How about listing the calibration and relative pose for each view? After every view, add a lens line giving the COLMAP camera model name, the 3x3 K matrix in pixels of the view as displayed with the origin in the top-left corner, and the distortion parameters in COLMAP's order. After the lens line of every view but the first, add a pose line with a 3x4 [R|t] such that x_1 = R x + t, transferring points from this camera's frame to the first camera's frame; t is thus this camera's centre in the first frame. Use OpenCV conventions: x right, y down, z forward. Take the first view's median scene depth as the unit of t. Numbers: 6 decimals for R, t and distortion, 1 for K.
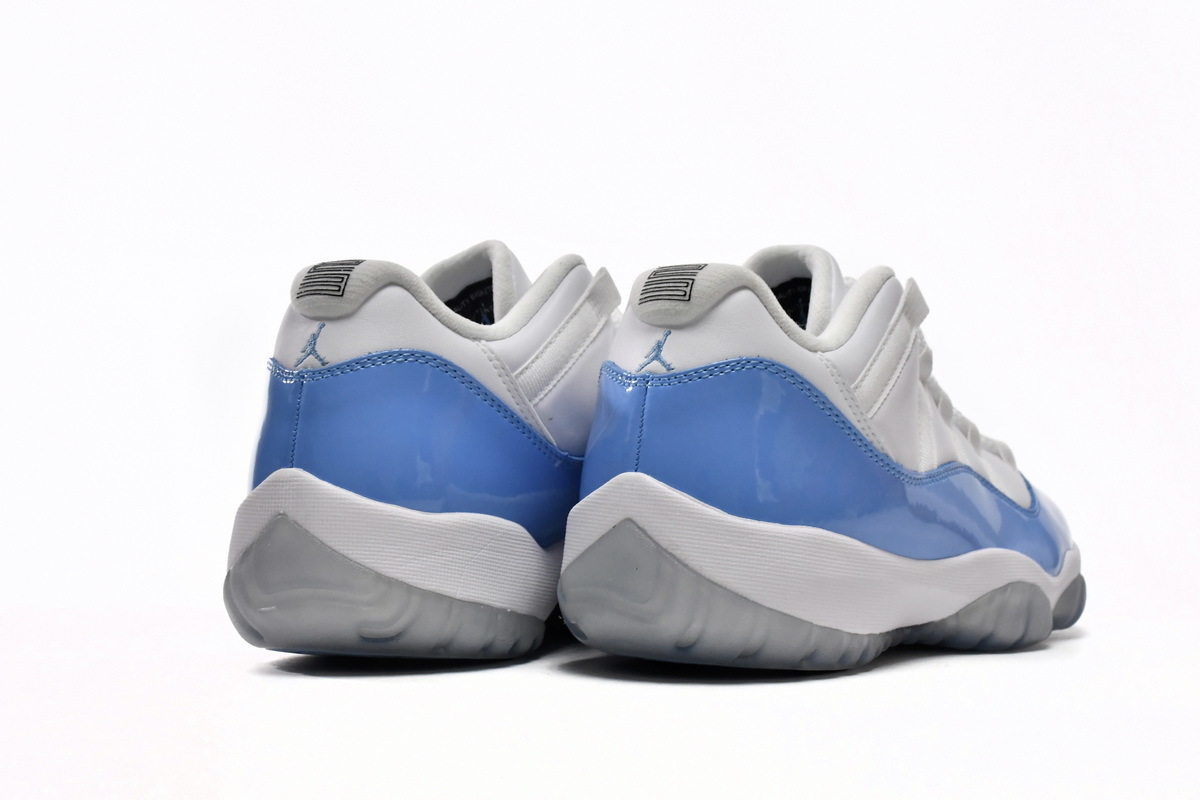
lens RADIAL K [[1990.5, 0, 600.0], [0, 1990.5, 399.7], [0, 0, 1]] dist [0.034763, 0.000000]
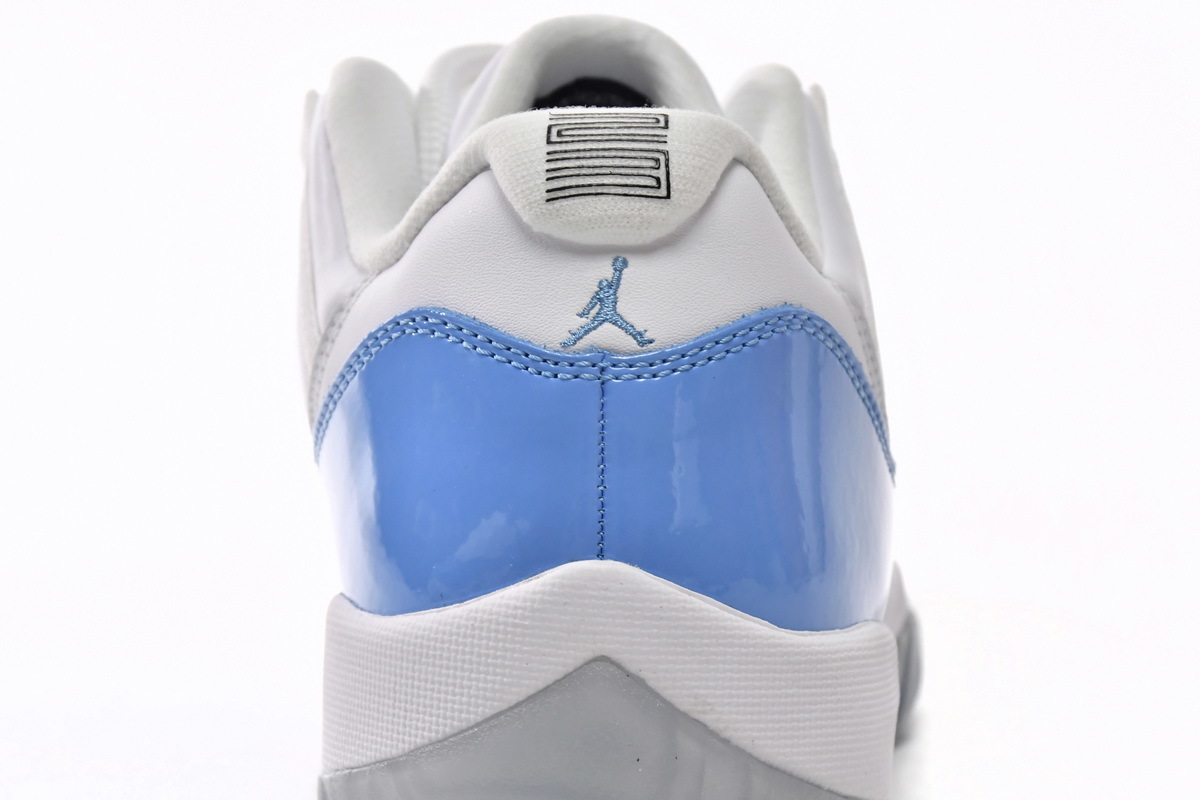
lens RADIAL K [[3401.1, 0, 600.0], [0, 3401.1, 400.0], [0, 0, 1]] dist [-0.170795, 0.000000]
pose [[0.809105, -0.084873, 0.581503, -0.466139], [-0.014480, 0.986336, 0.164108, -0.139763], [-0.587486, -0.141201, 0.796820, 0.341216]]
